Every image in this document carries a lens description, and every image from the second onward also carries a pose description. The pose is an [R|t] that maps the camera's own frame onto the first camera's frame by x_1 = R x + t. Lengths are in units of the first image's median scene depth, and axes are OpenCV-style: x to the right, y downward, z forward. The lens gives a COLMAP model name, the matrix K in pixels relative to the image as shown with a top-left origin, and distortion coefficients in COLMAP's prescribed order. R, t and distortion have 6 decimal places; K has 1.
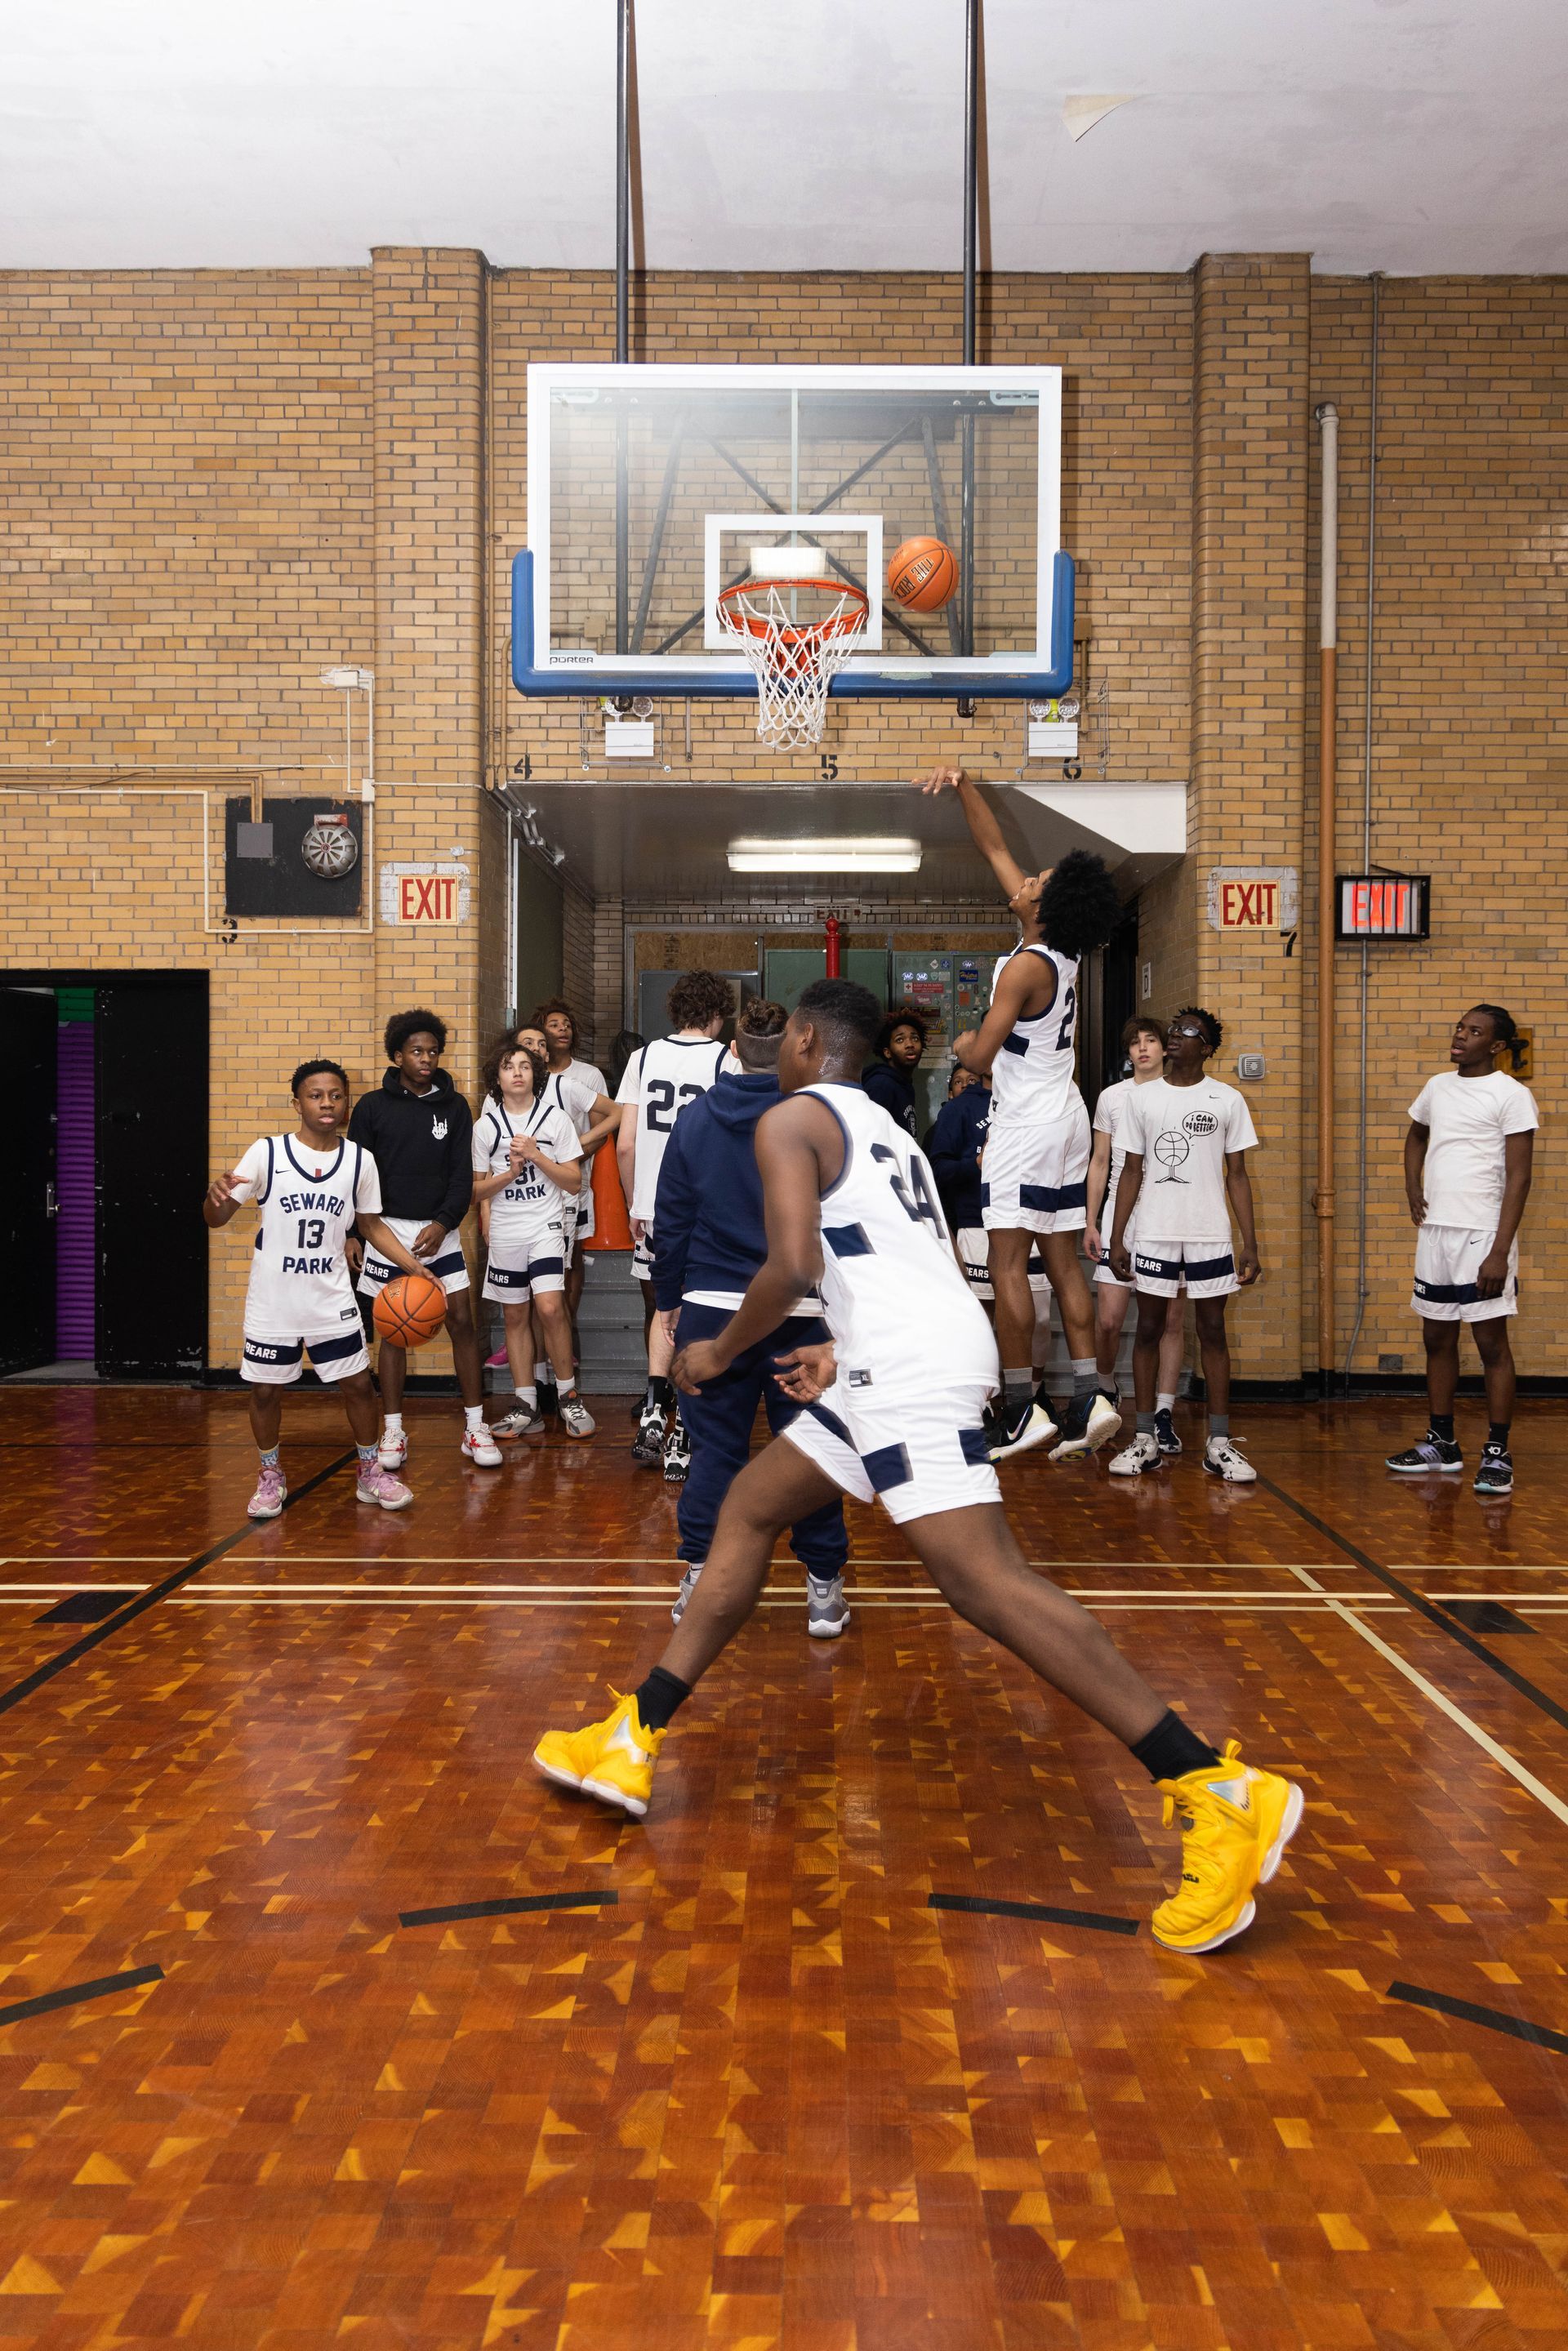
lens RADIAL K [[1678.4, 0, 788.2], [0, 1678.4, 1131.3], [0, 0, 1]] dist [0.018093, 0.001126]
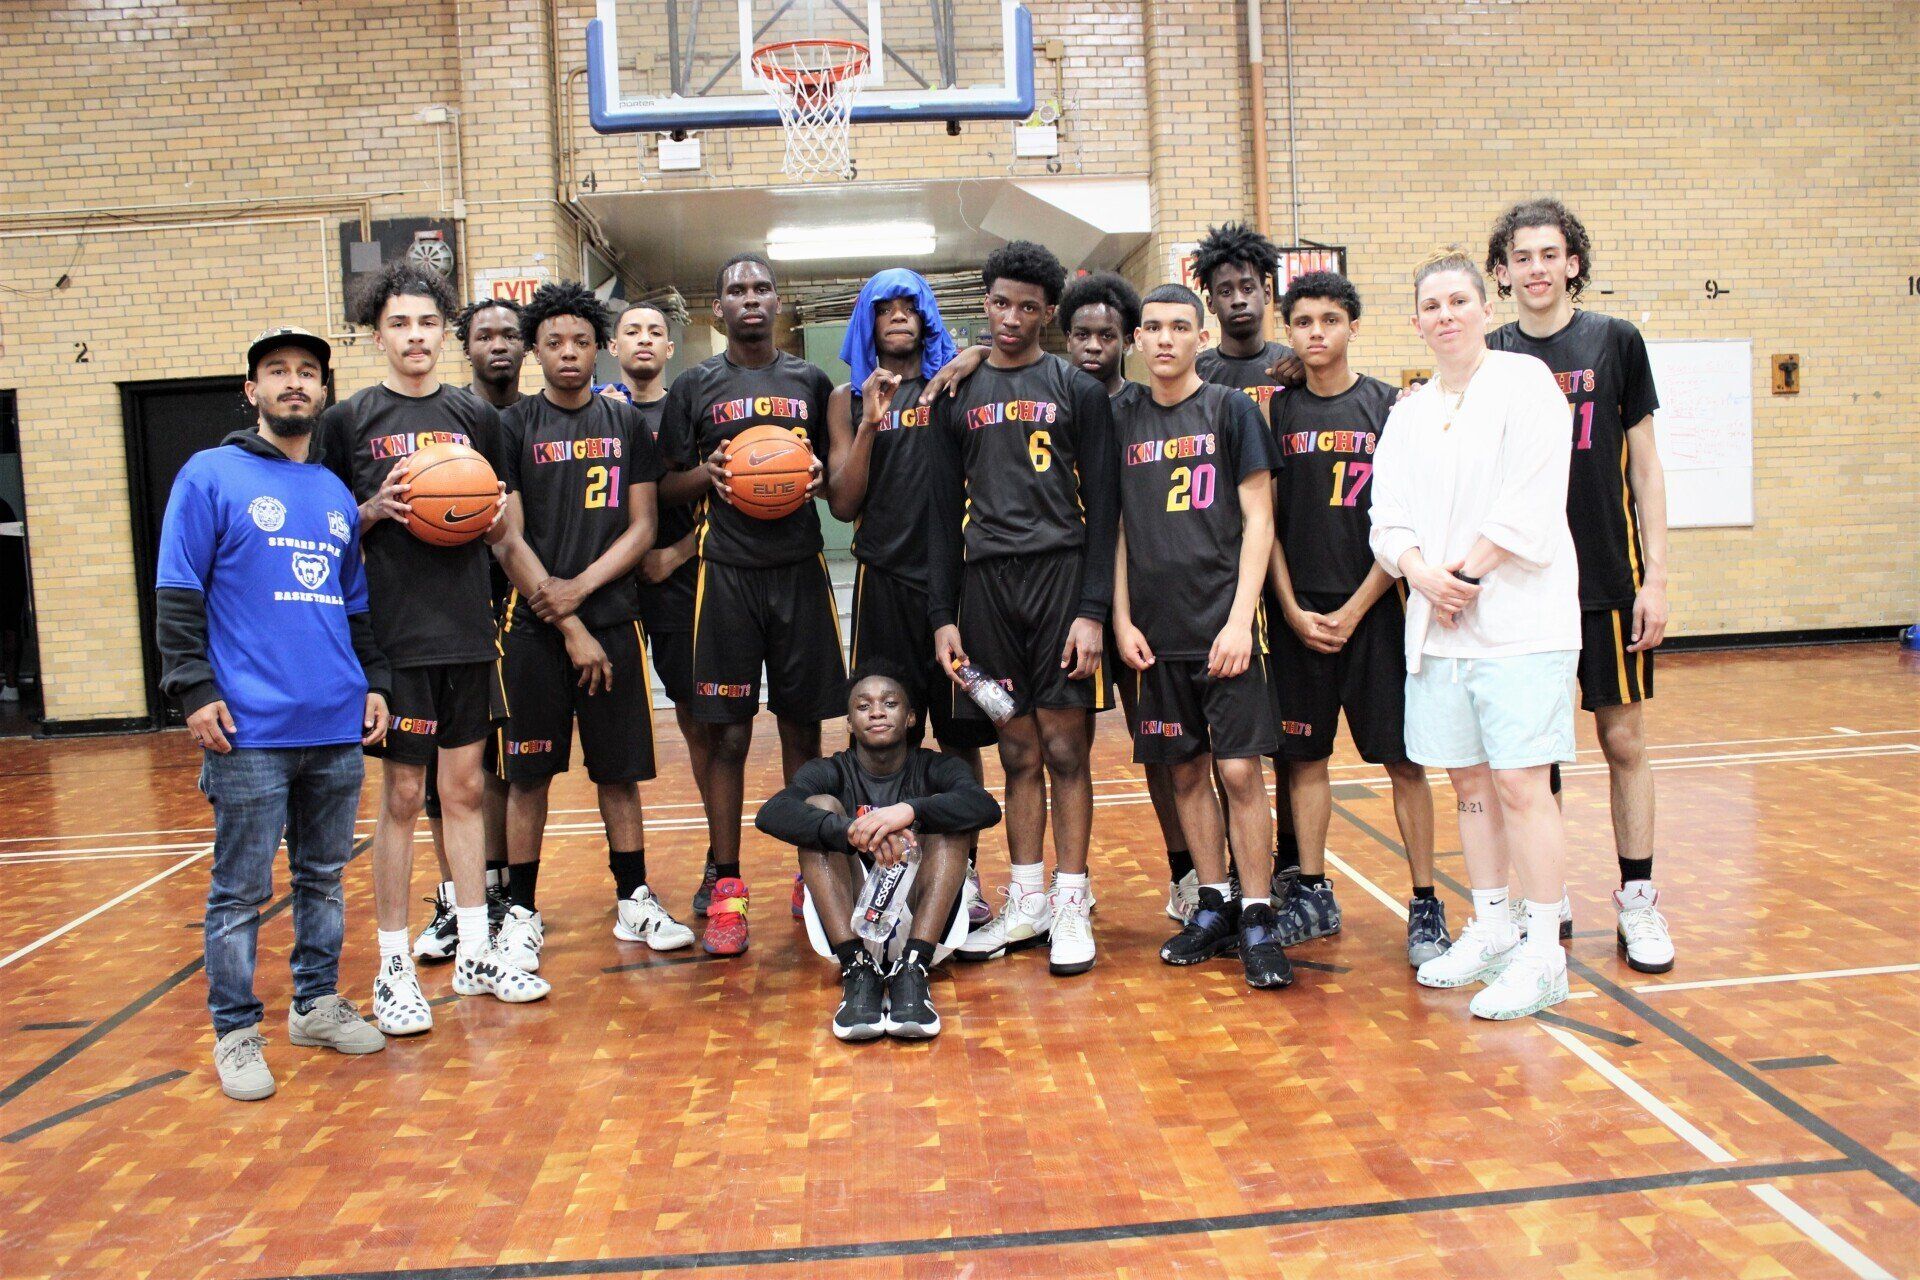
lens RADIAL K [[1702.0, 0, 997.5], [0, 1702.0, 658.5], [0, 0, 1]] dist [-0.182499, 0.168212]
pose [[0.994528, -0.057401, 0.087285, 0.005233], [0.049407, 0.994612, 0.091136, 0.022665], [-0.092046, -0.086324, 0.992006, -0.208653]]
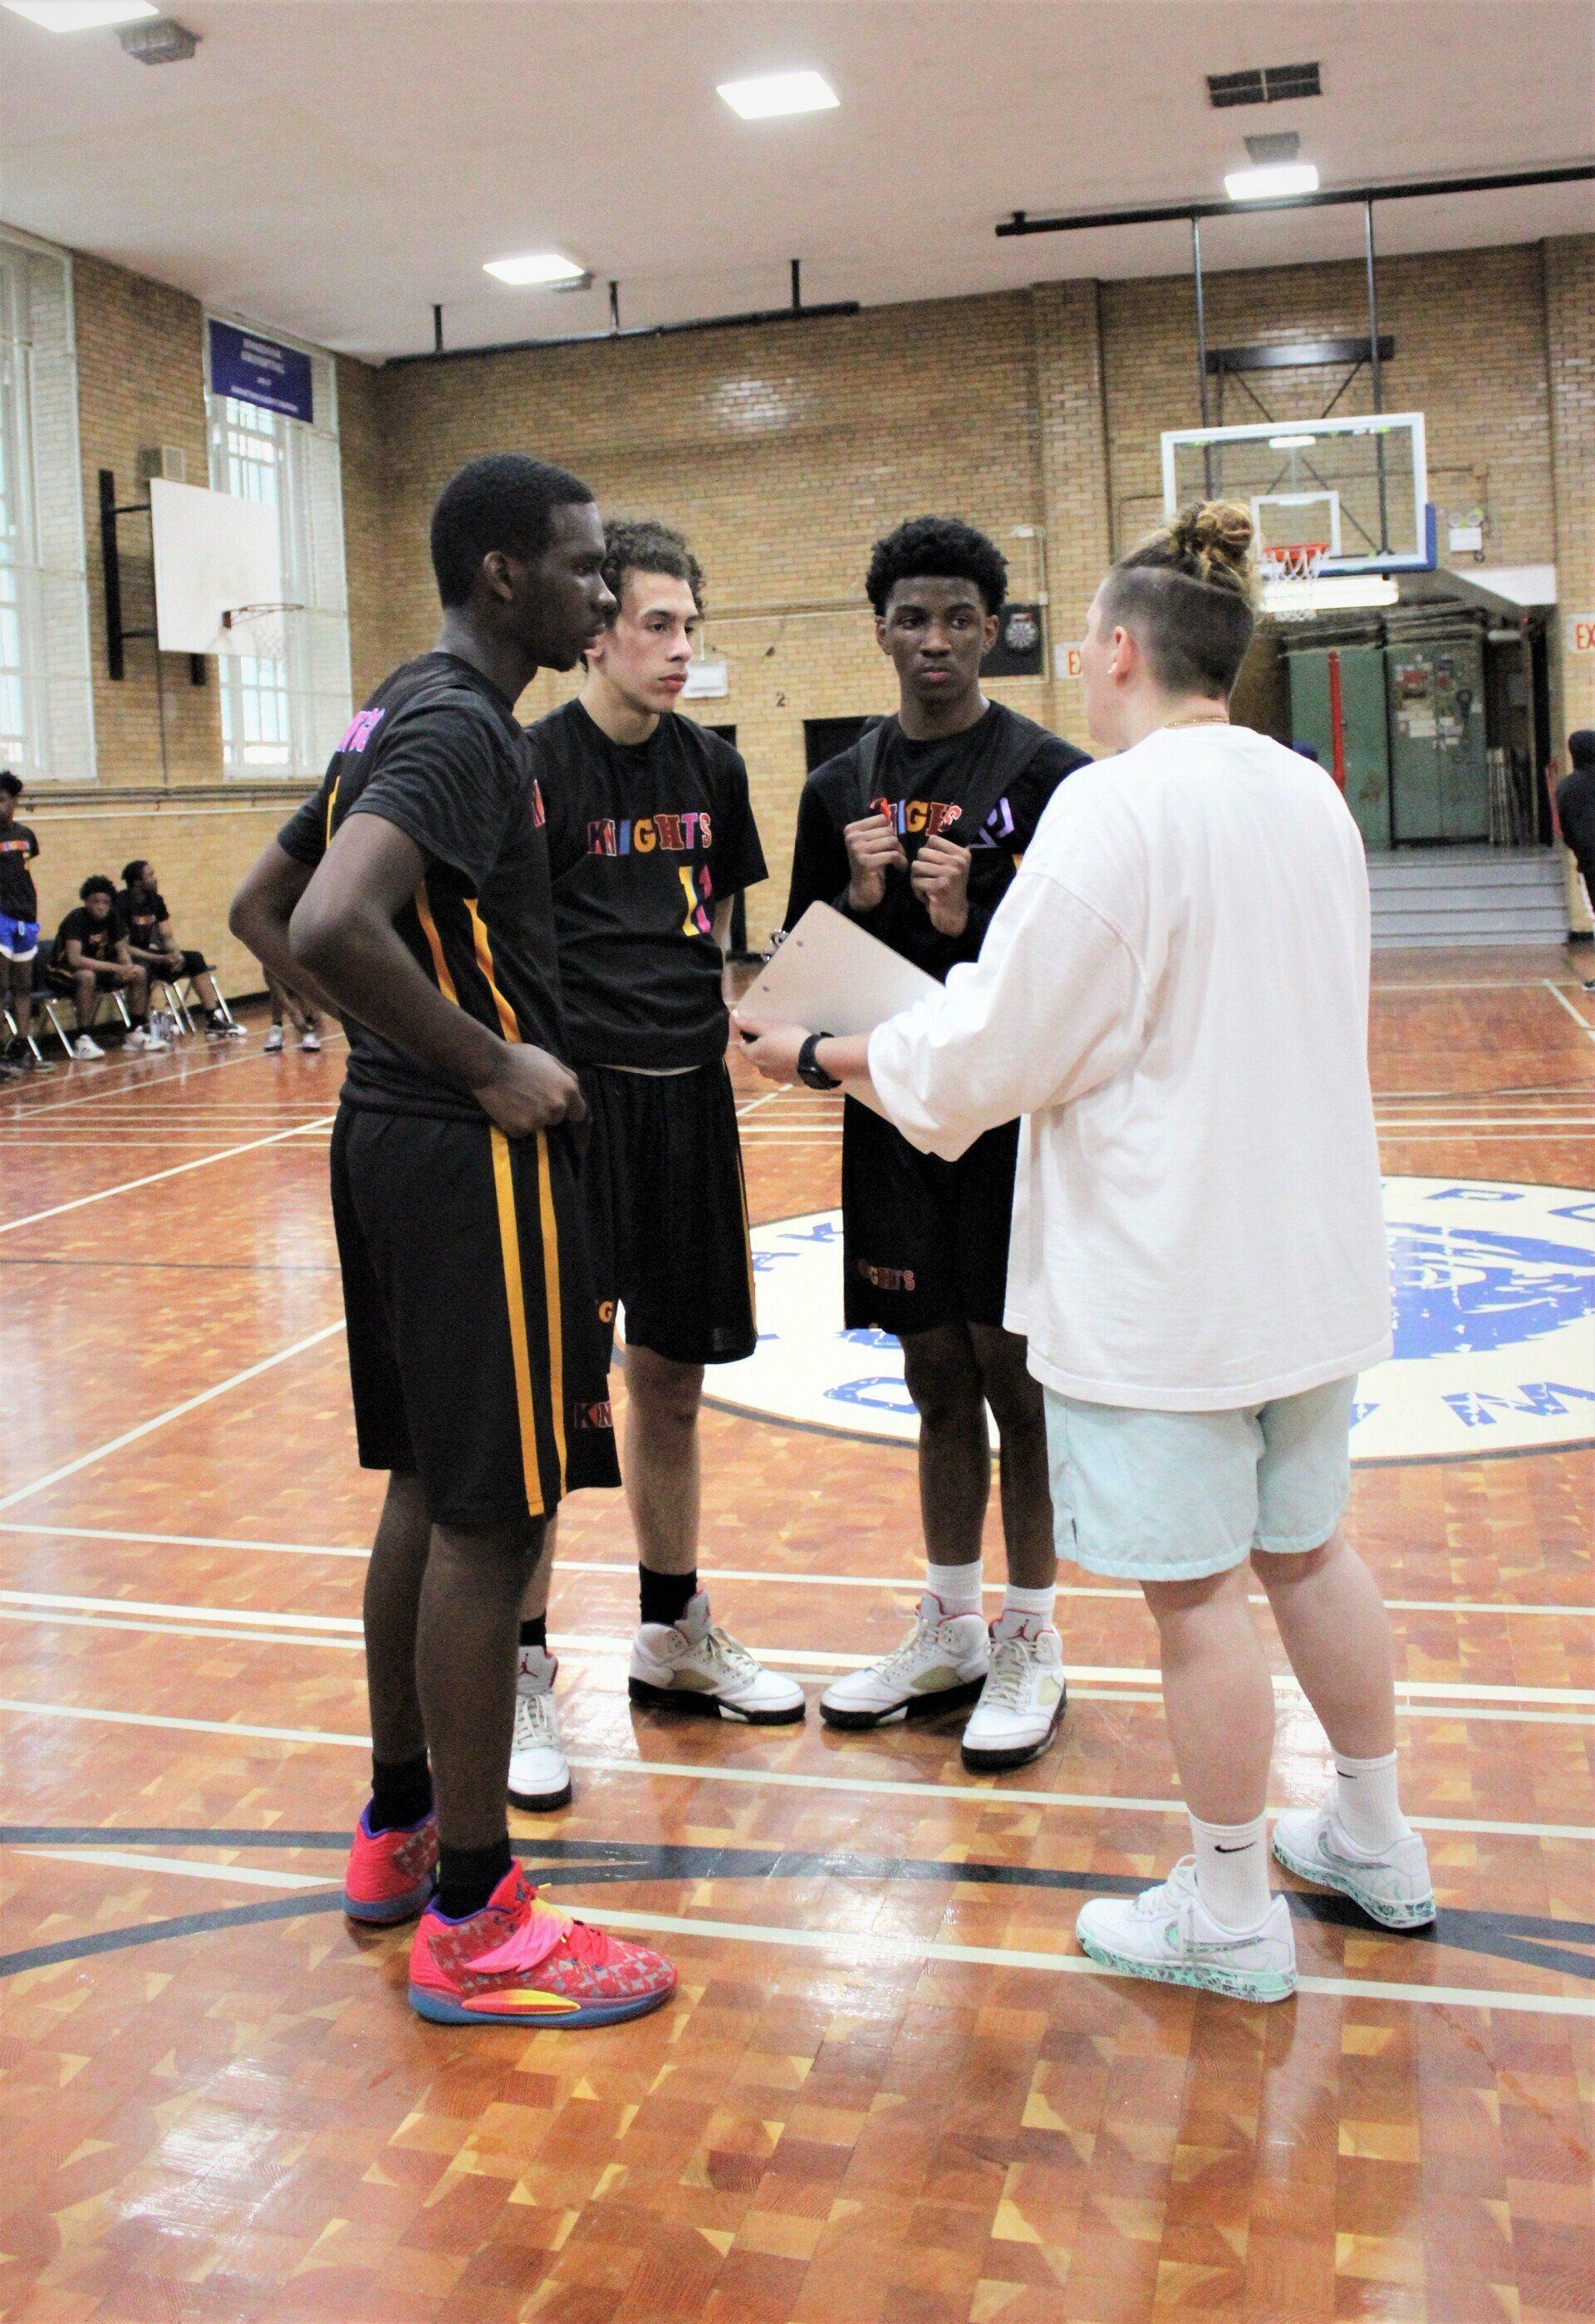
lens RADIAL K [[2383.6, 0, 601.2], [0, 2383.6, 960.6], [0, 0, 1]] dist [-0.129694, 0.000000]
pose [[0.953487, -0.032409, -0.299687, 0.024342], [0.052690, 0.996816, 0.059840, -0.008134], [0.296794, -0.072847, 0.952159, -1.390203]]
